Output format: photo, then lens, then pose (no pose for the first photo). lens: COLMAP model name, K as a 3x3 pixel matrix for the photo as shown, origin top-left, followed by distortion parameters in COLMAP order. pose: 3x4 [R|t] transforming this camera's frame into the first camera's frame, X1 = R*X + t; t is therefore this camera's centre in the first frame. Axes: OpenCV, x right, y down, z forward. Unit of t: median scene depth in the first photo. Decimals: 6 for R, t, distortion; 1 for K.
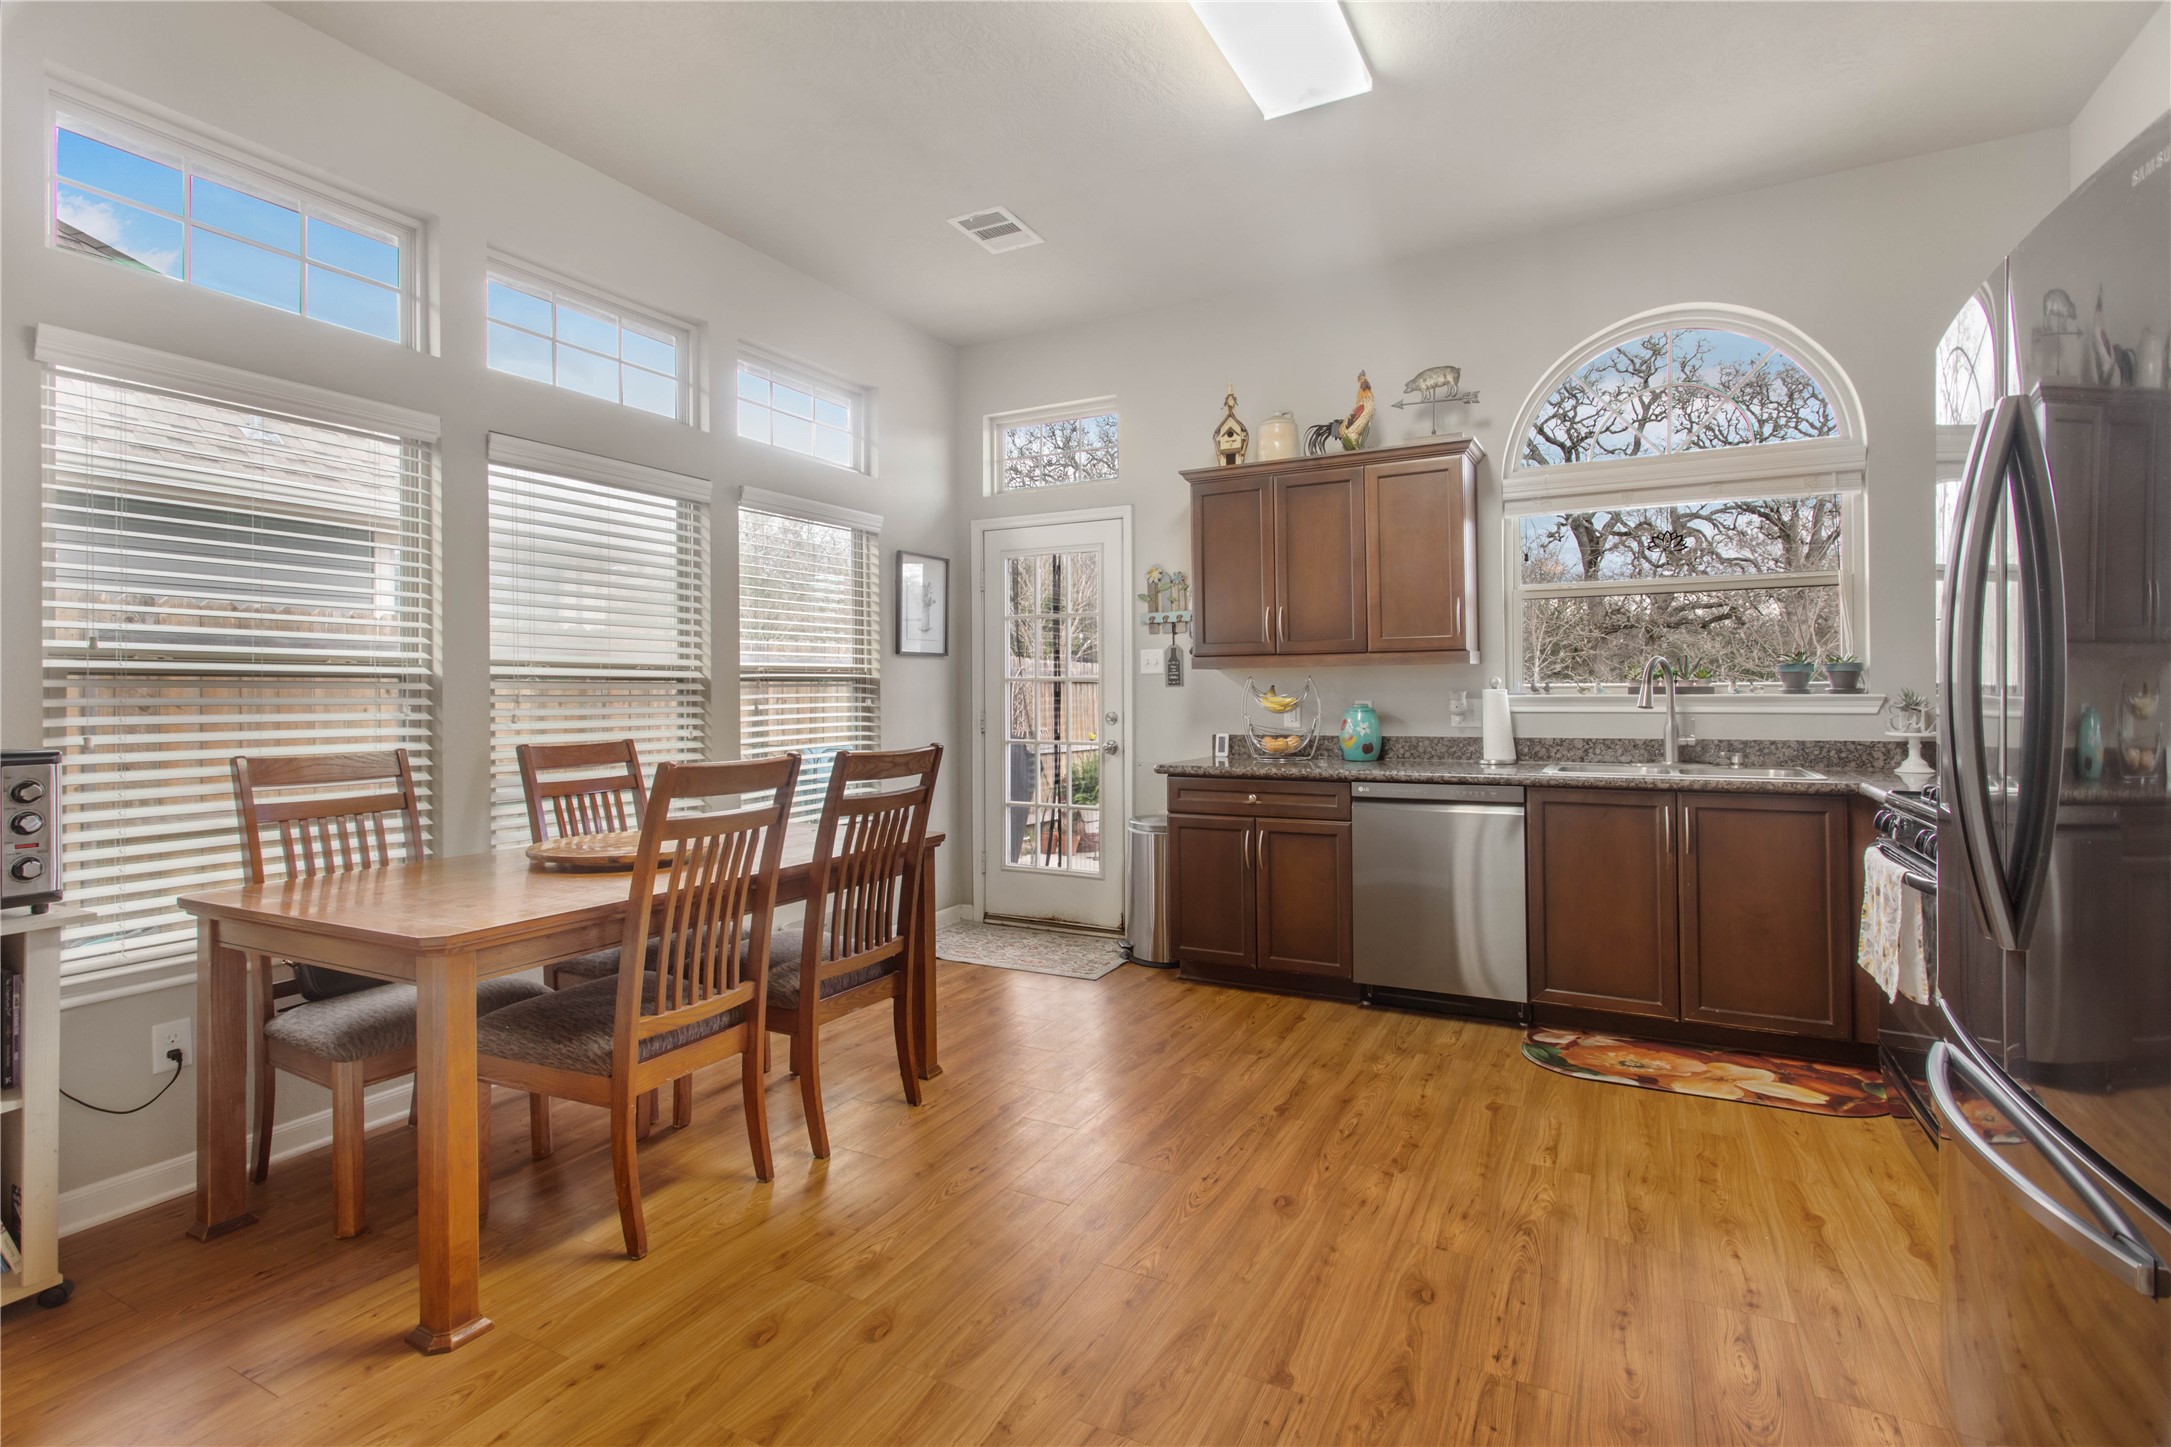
lens RADIAL K [[1035.8, 0, 1073.3], [0, 1035.8, 728.2], [0, 0, 1]] dist [0.000658, 0.000171]
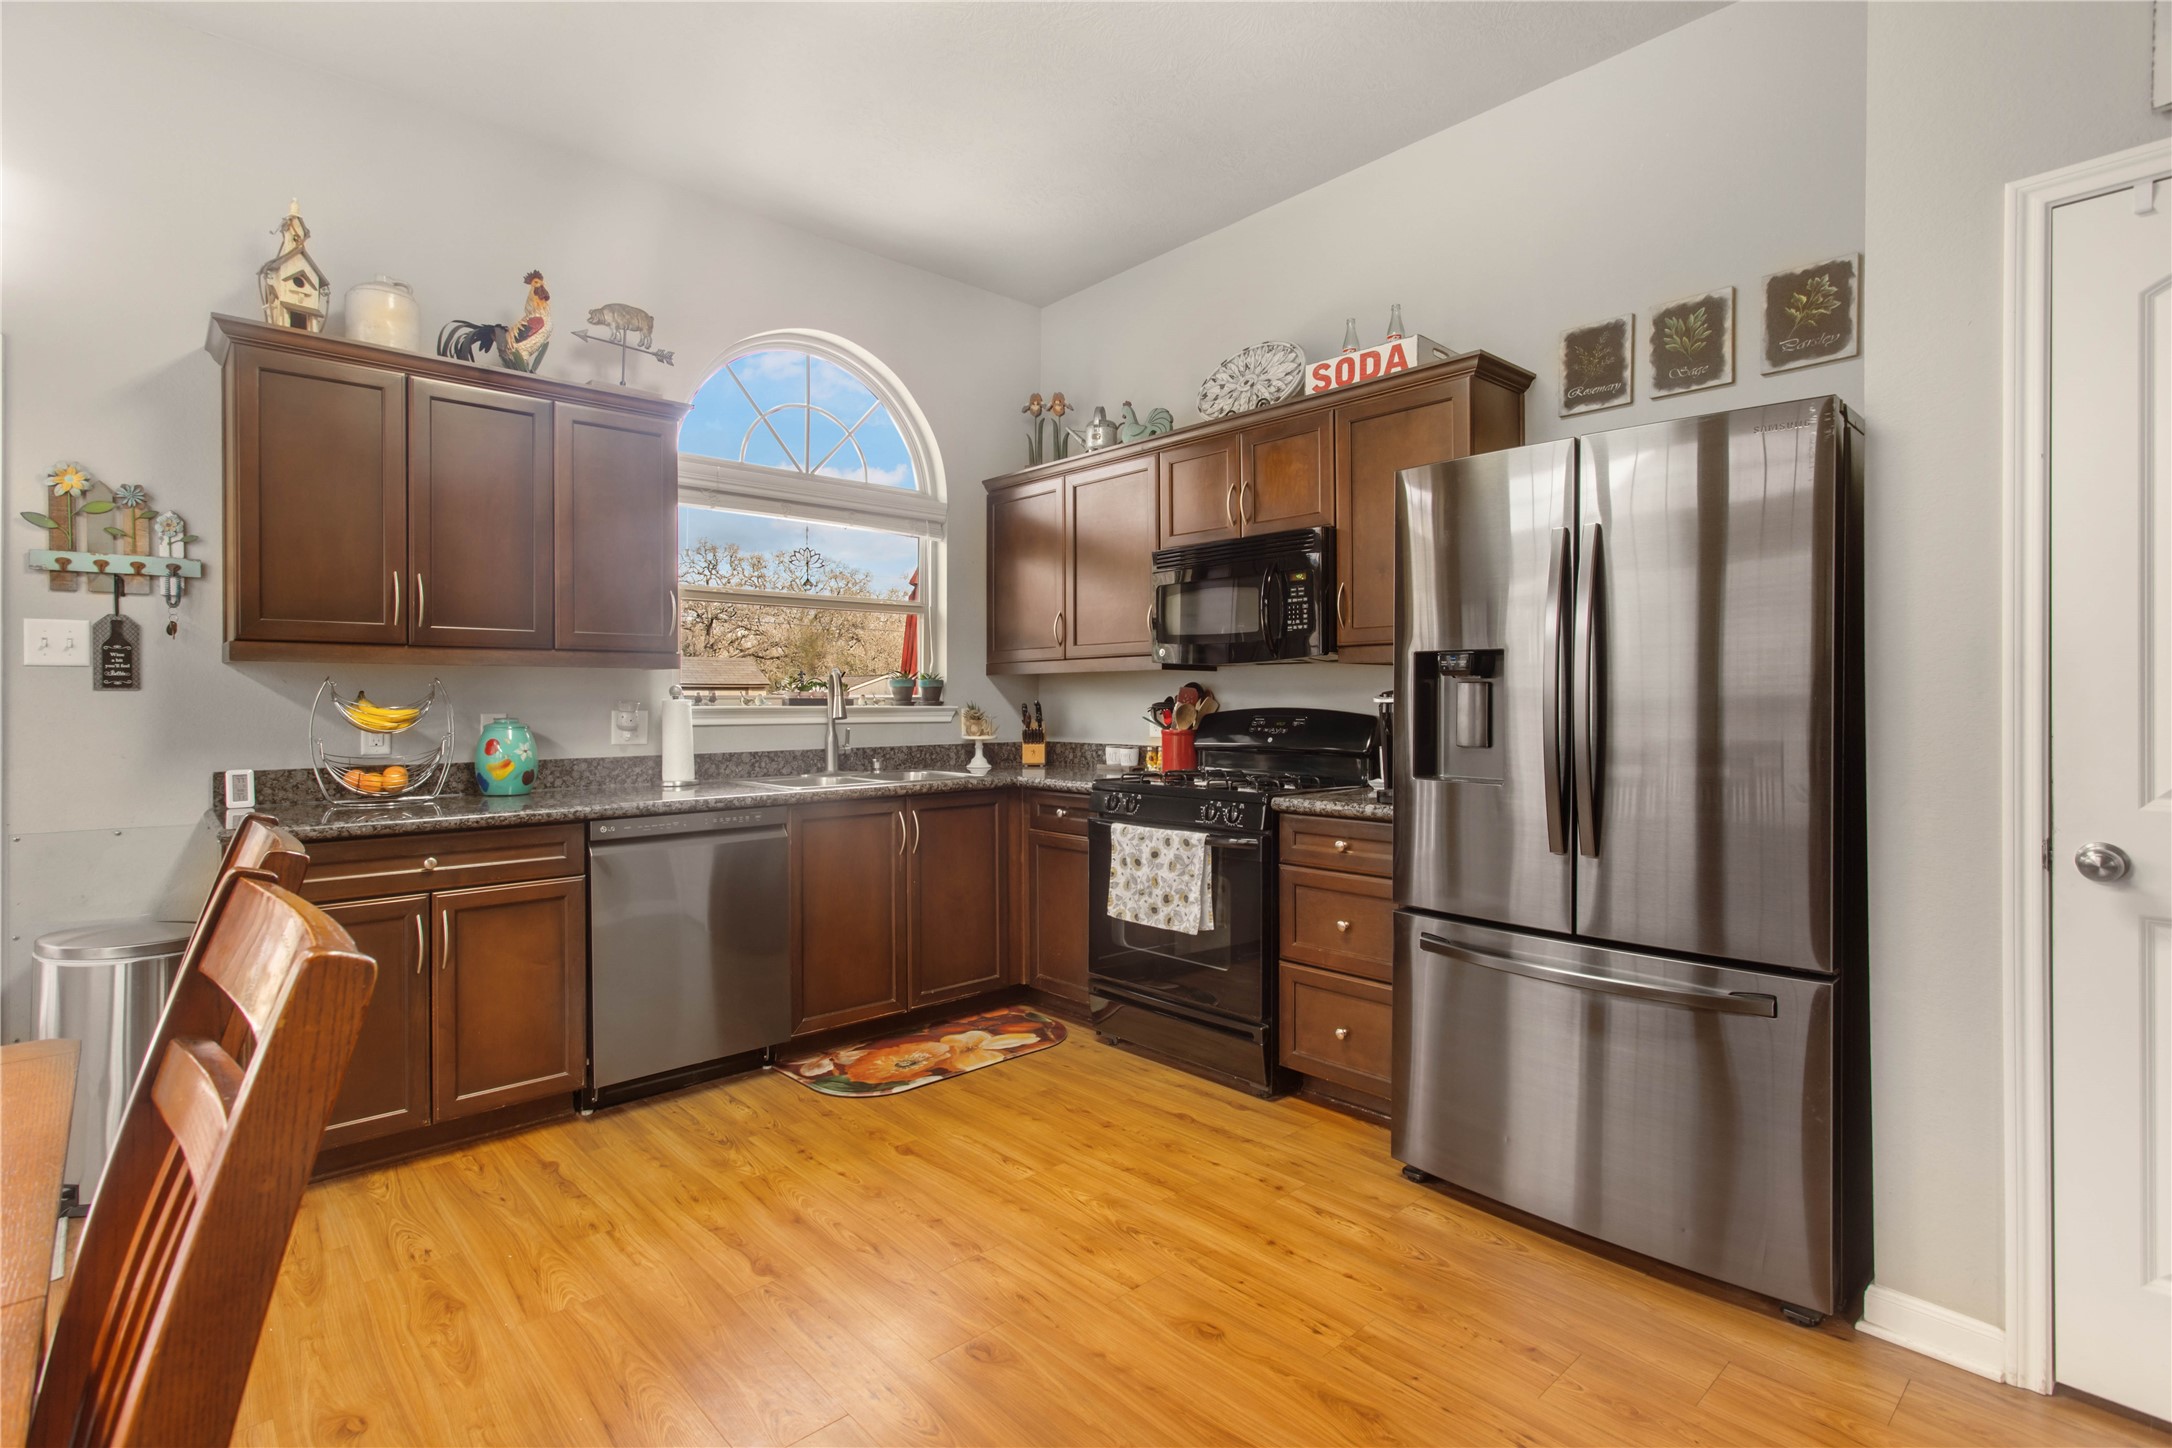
lens RADIAL K [[1036.3, 0, 1073.8], [0, 1036.3, 728.7], [0, 0, 1]] dist [0.000658, 0.000171]
pose [[0.335558, -0.017883, 0.941850, -0.359080], [0.031342, 0.999478, 0.007811, -0.011464], [-0.941498, 0.026899, 0.335943, 0.472943]]
